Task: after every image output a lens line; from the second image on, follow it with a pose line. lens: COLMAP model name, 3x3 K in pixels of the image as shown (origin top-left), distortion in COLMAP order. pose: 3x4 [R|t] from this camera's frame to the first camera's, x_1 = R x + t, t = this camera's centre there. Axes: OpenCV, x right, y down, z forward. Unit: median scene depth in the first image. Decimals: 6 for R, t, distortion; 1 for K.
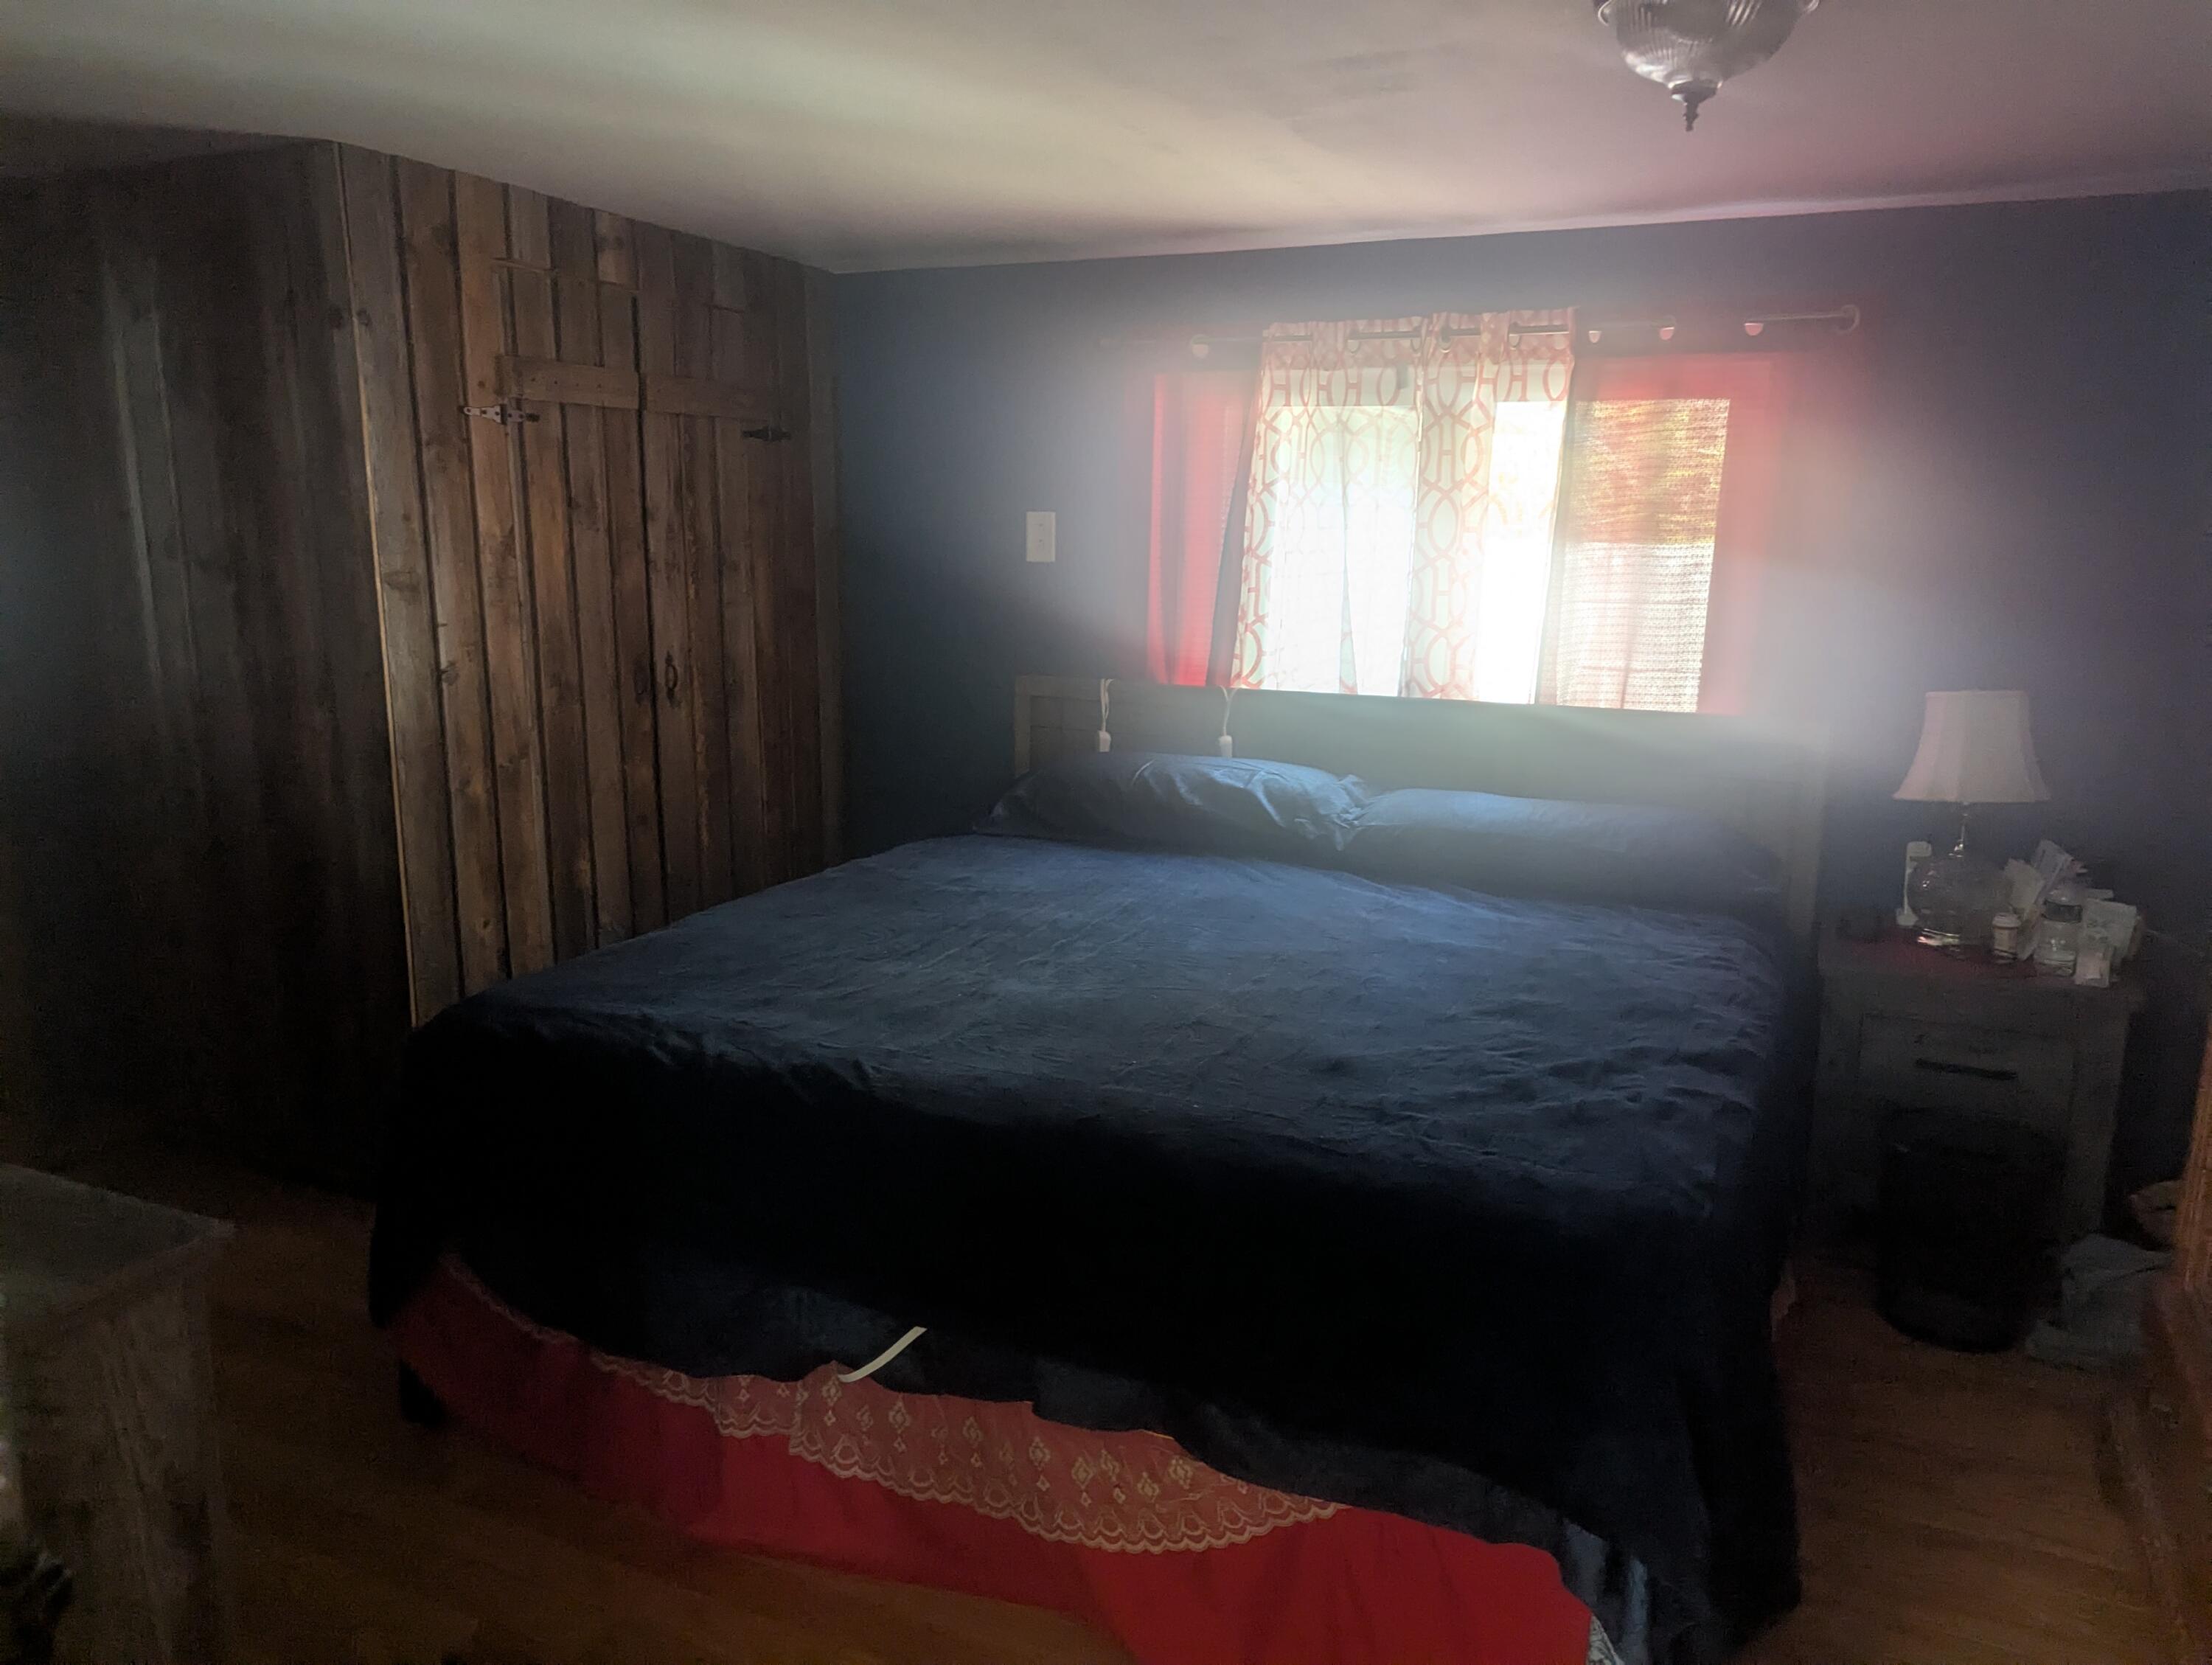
lens RADIAL K [[1538.4, 0, 1102.3], [0, 1538.4, 827.7], [0, 0, 1]] dist [0.061376, -0.056234]
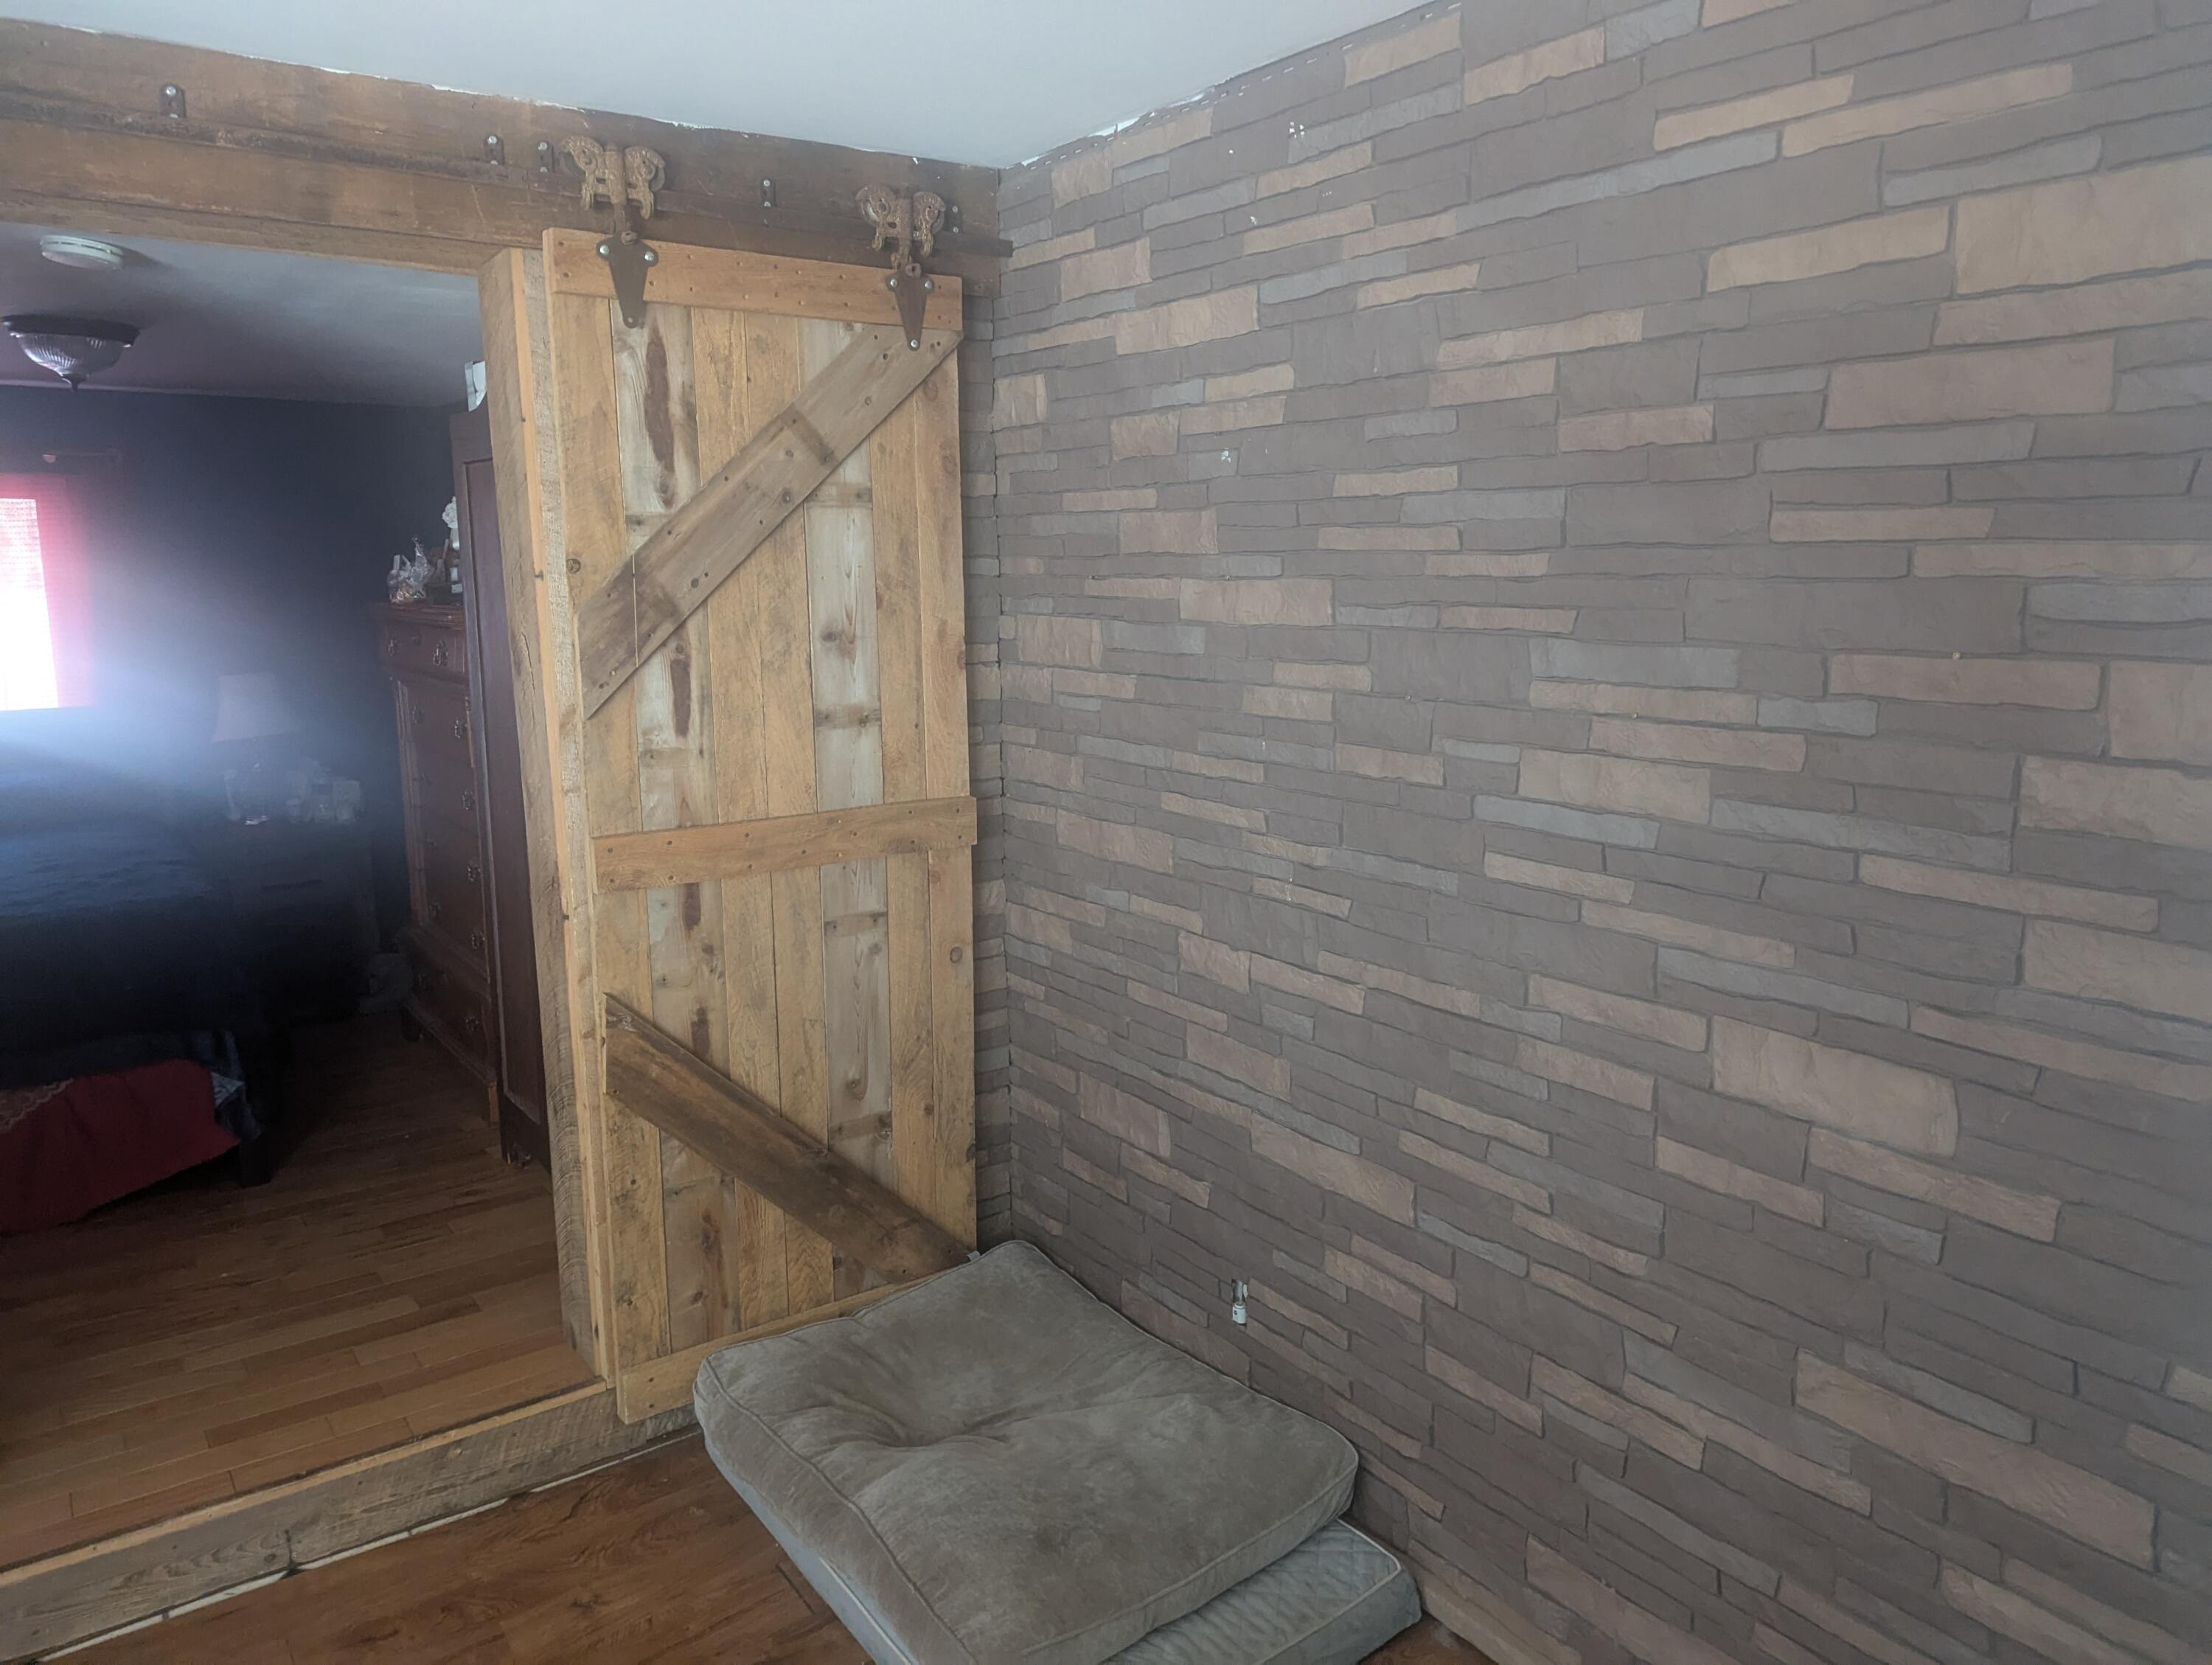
lens RADIAL K [[1538.4, 0, 1102.3], [0, 1538.4, 827.7], [0, 0, 1]] dist [0.061376, -0.056234]
pose [[0.485726, -0.163792, 0.858628, -0.535860], [0.190849, 0.978460, 0.078688, 0.134610], [-0.853022, 0.125647, 0.506523, -0.727980]]
